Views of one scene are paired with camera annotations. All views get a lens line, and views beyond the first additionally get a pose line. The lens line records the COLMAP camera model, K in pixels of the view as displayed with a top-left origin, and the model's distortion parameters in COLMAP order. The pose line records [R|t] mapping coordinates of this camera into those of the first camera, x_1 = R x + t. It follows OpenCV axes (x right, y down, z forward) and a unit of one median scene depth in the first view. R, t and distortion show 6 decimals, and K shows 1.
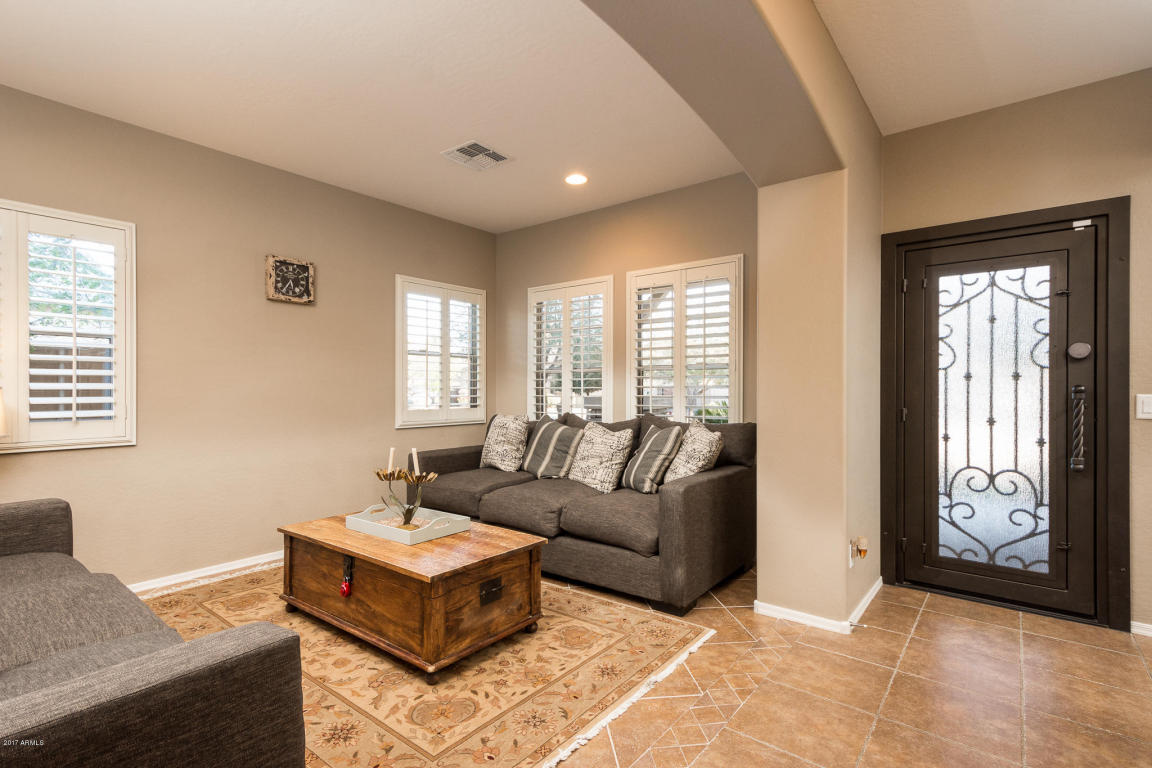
lens RADIAL K [[559.0, 0, 570.4], [0, 559.0, 387.4], [0, 0, 1]] dist [0.006922, 0.001141]
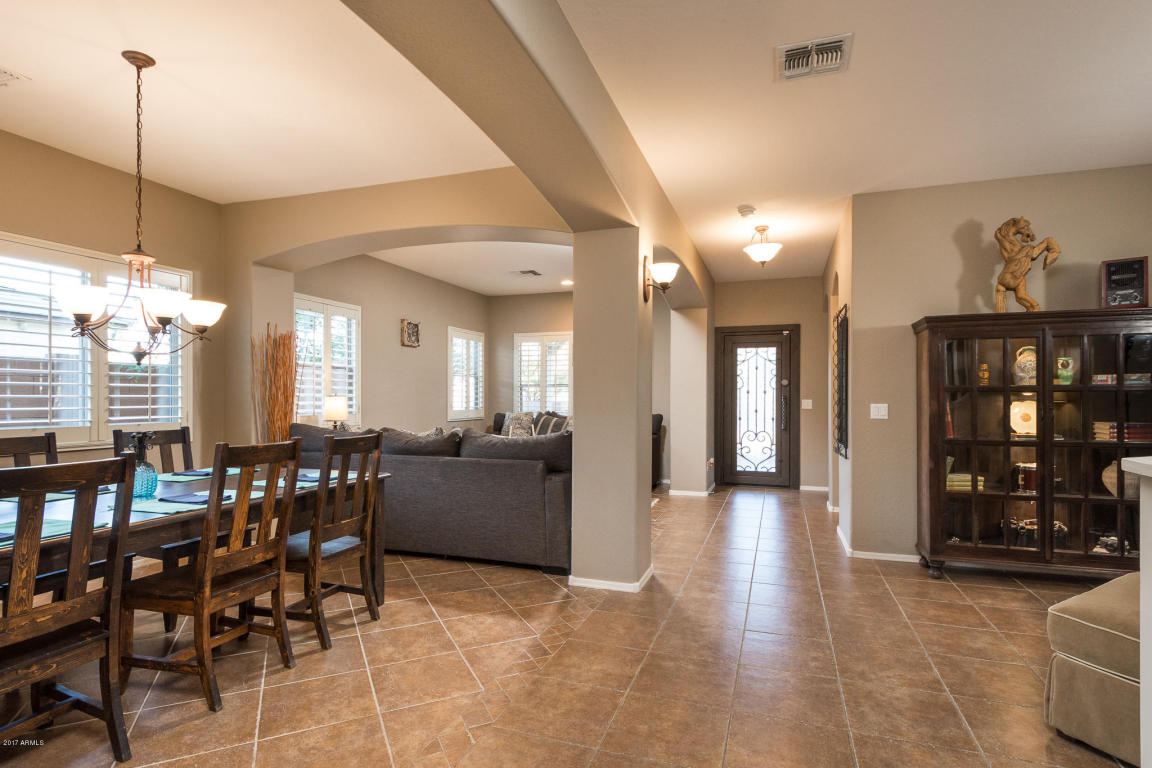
lens RADIAL K [[588.1, 0, 577.0], [0, 588.1, 394.5], [0, 0, 1]] dist [0.002069, -0.001998]
pose [[0.946298, 0.003448, 0.323277, -0.763980], [-0.002957, 0.999994, -0.002010, -0.002086], [-0.323282, 0.000946, 0.946302, -1.097245]]
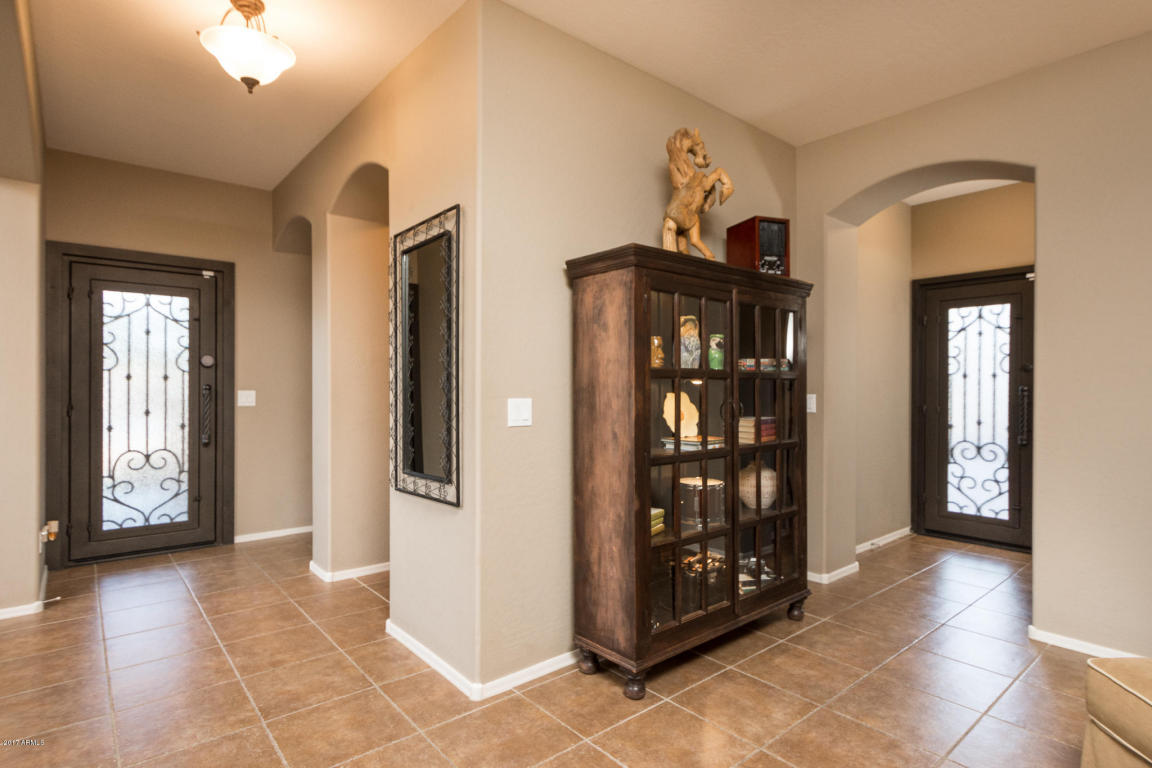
lens RADIAL K [[588.1, 0, 567.8], [0, 588.1, 389.5], [0, 0, 1]] dist [0.002069, -0.001998]
pose [[0.202965, -0.002514, 0.979183, -0.354977], [-0.003592, 0.999988, 0.003312, 0.000168], [-0.979179, -0.004190, 0.202953, -0.197406]]
